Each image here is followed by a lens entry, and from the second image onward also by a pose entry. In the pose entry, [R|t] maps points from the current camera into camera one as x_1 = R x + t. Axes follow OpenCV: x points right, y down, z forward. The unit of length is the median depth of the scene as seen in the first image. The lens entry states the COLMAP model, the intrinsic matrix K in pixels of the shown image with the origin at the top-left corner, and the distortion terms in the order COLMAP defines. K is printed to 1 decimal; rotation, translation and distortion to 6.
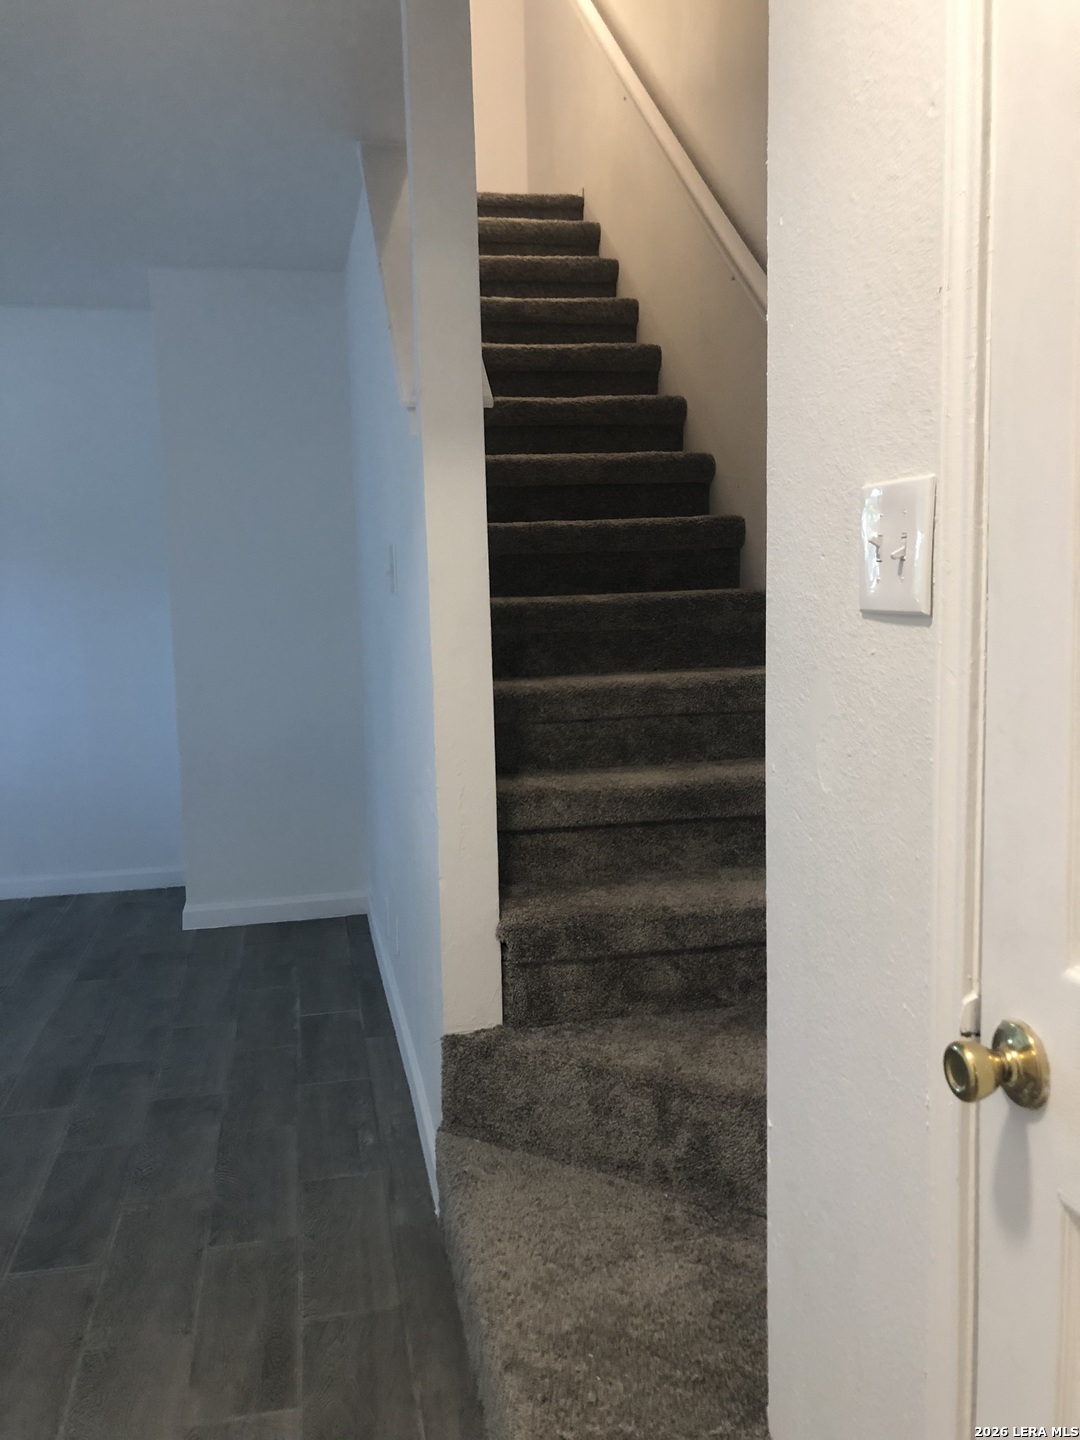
lens RADIAL K [[1213.3, 0, 541.1], [0, 1213.3, 722.9], [0, 0, 1]] dist [0.066535, -0.036524]
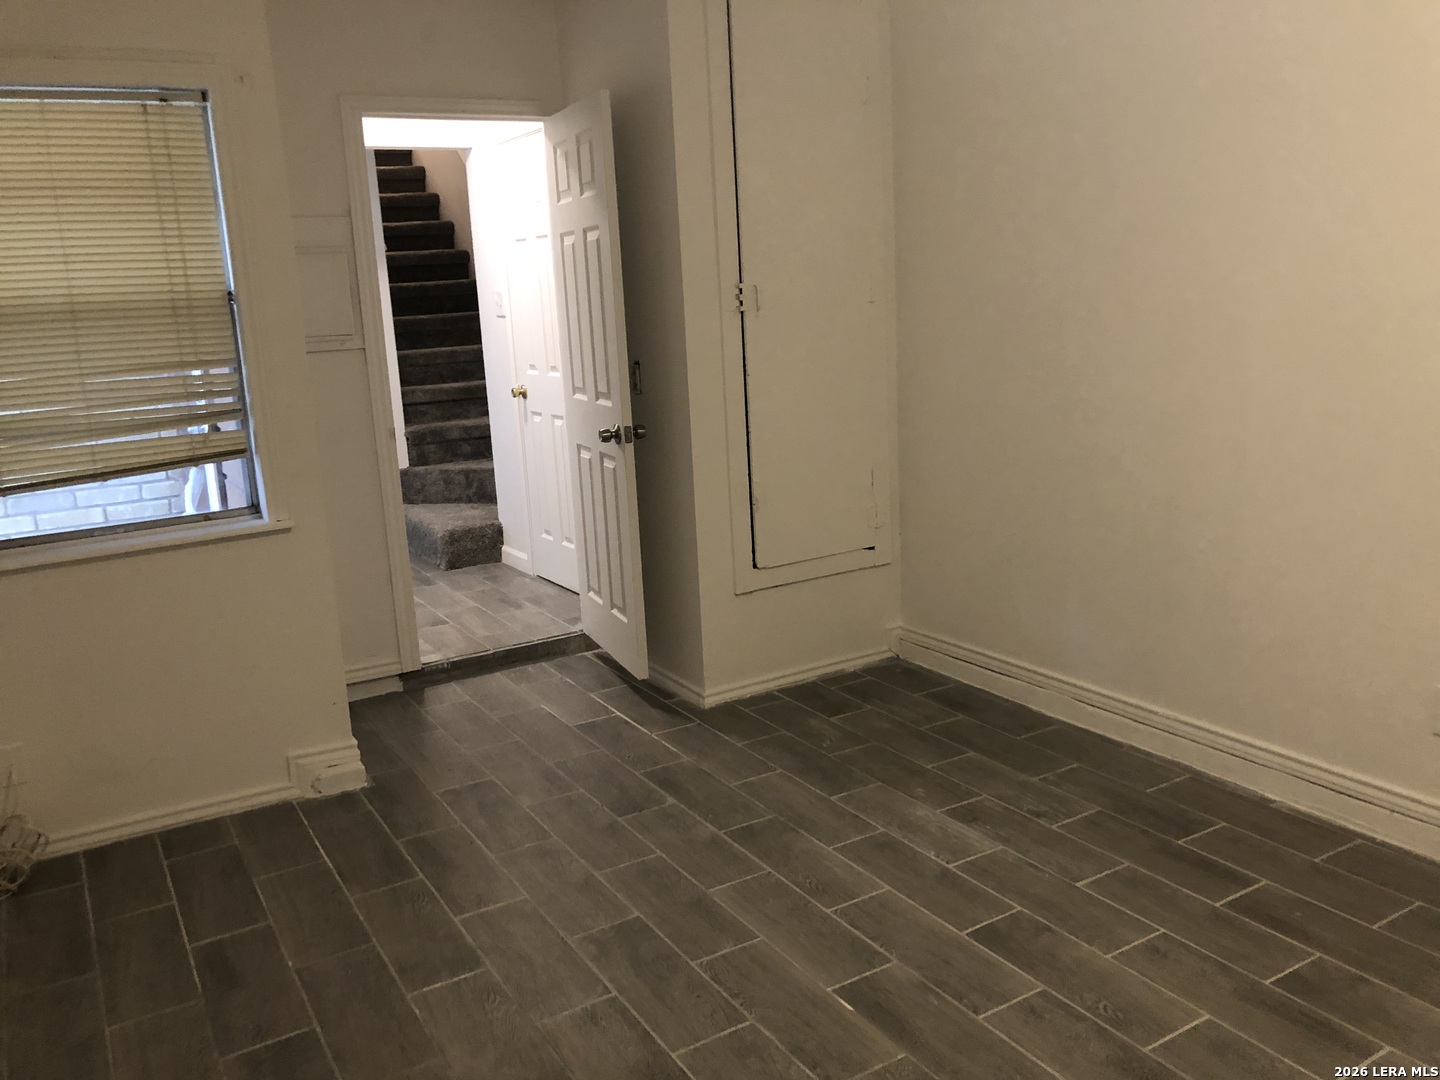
lens RADIAL K [[1213.3, 0, 726.7], [0, 1213.3, 532.7], [0, 0, 1]] dist [0.066535, -0.036524]
pose [[0.947014, -0.088223, 0.308838, -0.217487], [0.065729, 0.994420, 0.082518, 0.207099], [-0.314395, -0.057846, 0.947528, -1.916057]]
